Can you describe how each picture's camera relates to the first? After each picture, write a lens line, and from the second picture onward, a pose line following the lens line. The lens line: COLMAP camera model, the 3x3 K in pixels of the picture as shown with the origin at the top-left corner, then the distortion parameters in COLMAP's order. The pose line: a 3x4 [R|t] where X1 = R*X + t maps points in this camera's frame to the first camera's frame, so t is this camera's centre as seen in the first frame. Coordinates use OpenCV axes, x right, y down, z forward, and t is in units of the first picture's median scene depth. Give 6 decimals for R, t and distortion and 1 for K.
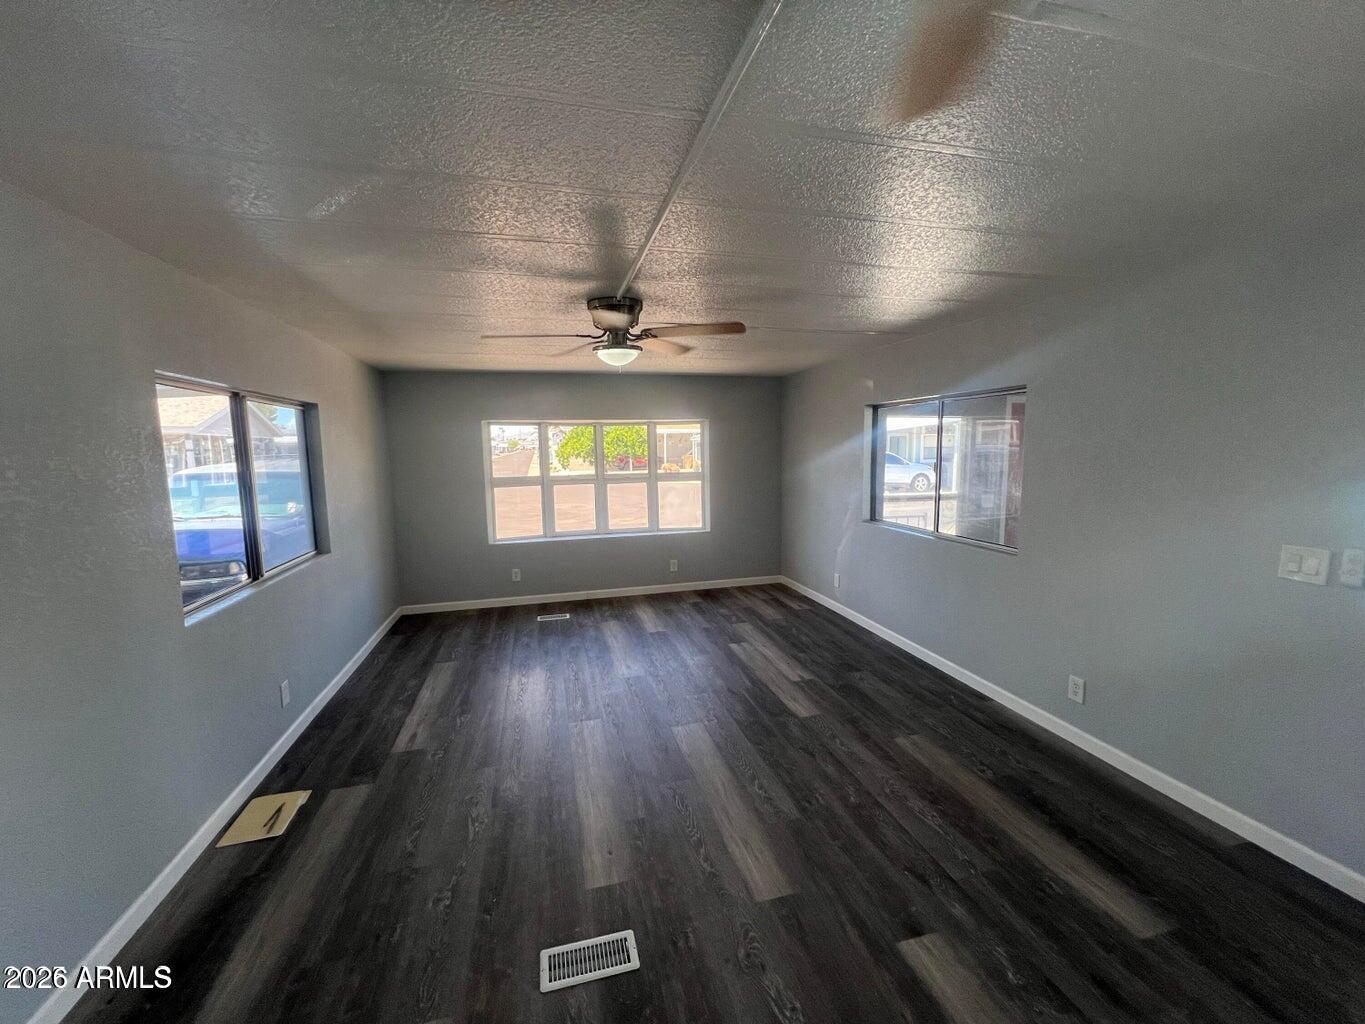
lens RADIAL K [[548.4, 0, 678.4], [0, 548.4, 510.6], [0, 0, 1]] dist [0.000281, 0.000024]
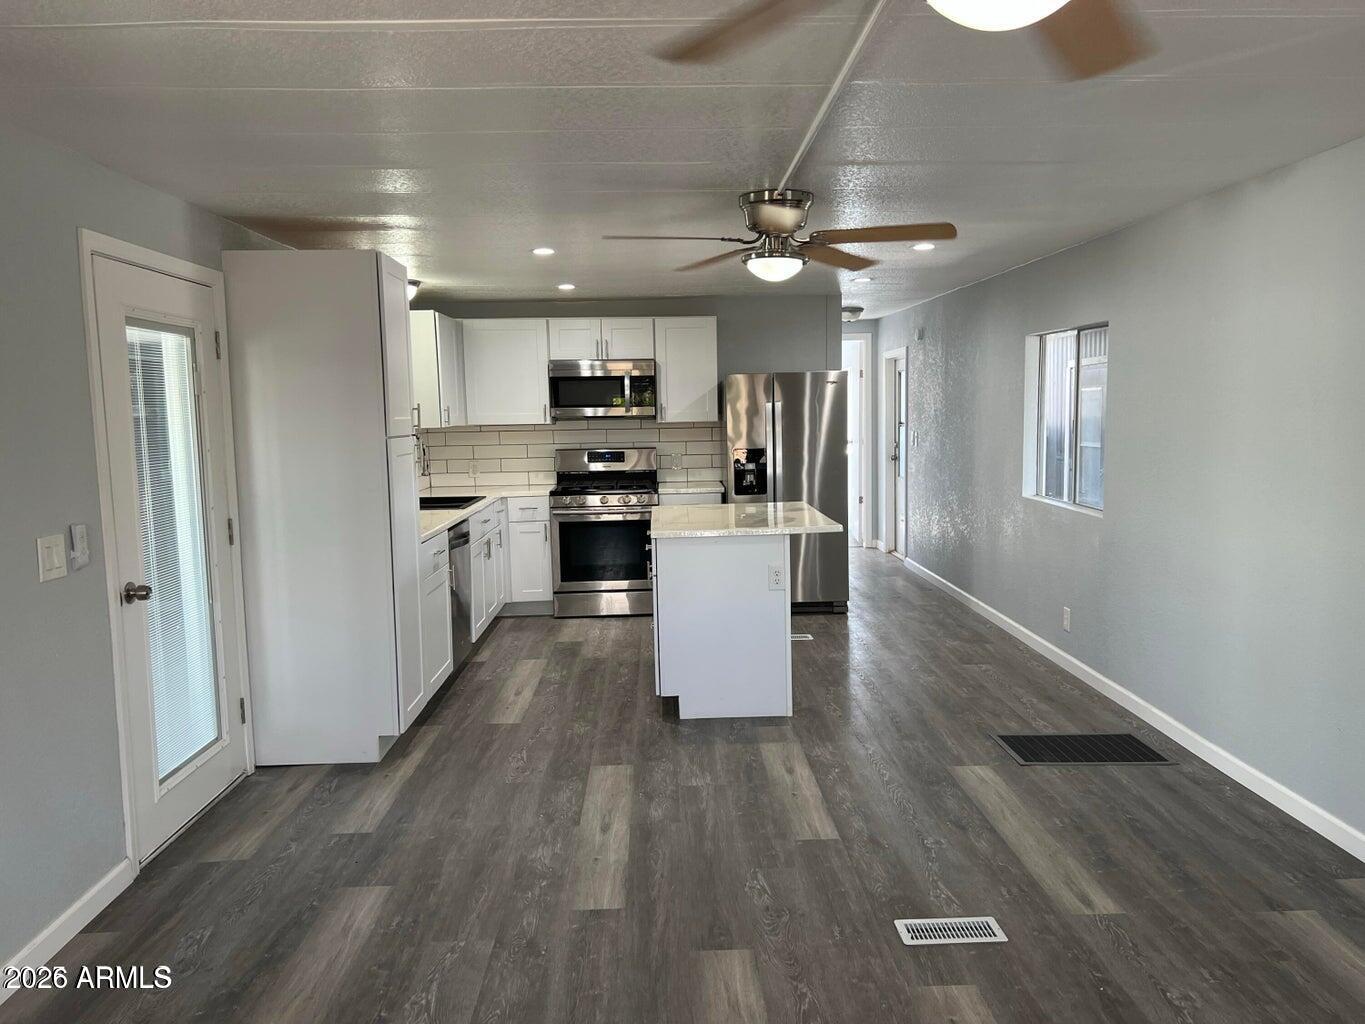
lens RADIAL K [[1012.0, 0, 682.4], [0, 1012.0, 516.0], [0, 0, 1]] dist [0.046614, -0.000589]
pose [[-0.973537, 0.006223, 0.228443, -0.110866], [0.058734, 0.972863, 0.223804, -0.260428], [-0.220851, 0.231299, -0.947484, 2.370602]]
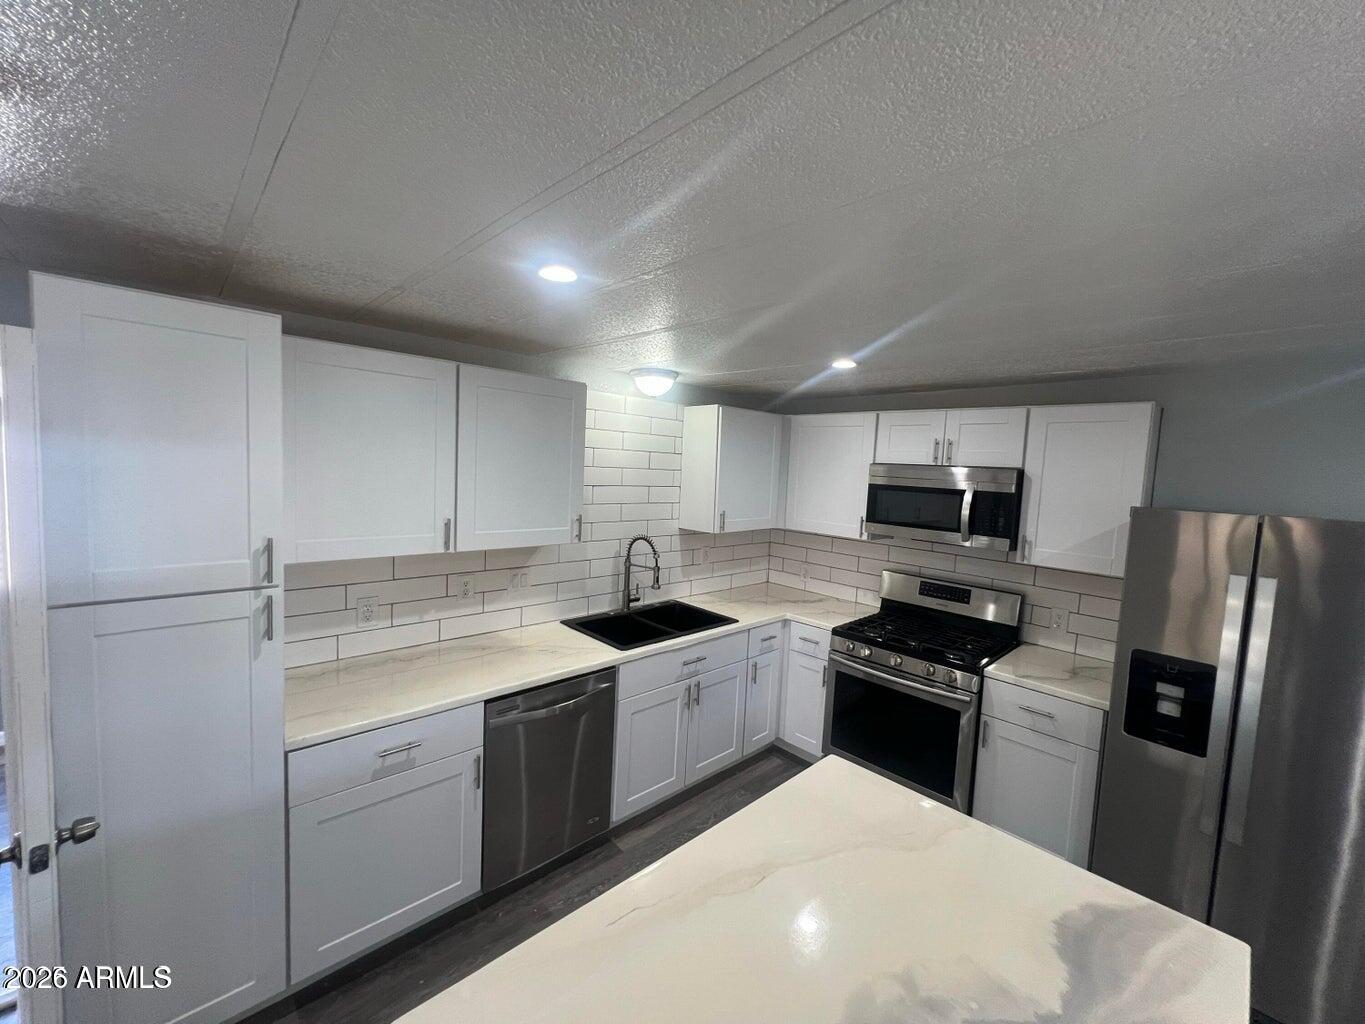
lens RADIAL K [[550.5, 0, 678.1], [0, 550.5, 507.2], [0, 0, 1]] dist [-0.000208, -0.000520]
pose [[-0.481539, -0.075981, 0.873125, -0.040507], [0.068379, 0.989941, 0.123858, -0.202922], [-0.873753, 0.119346, -0.471500, 1.408372]]
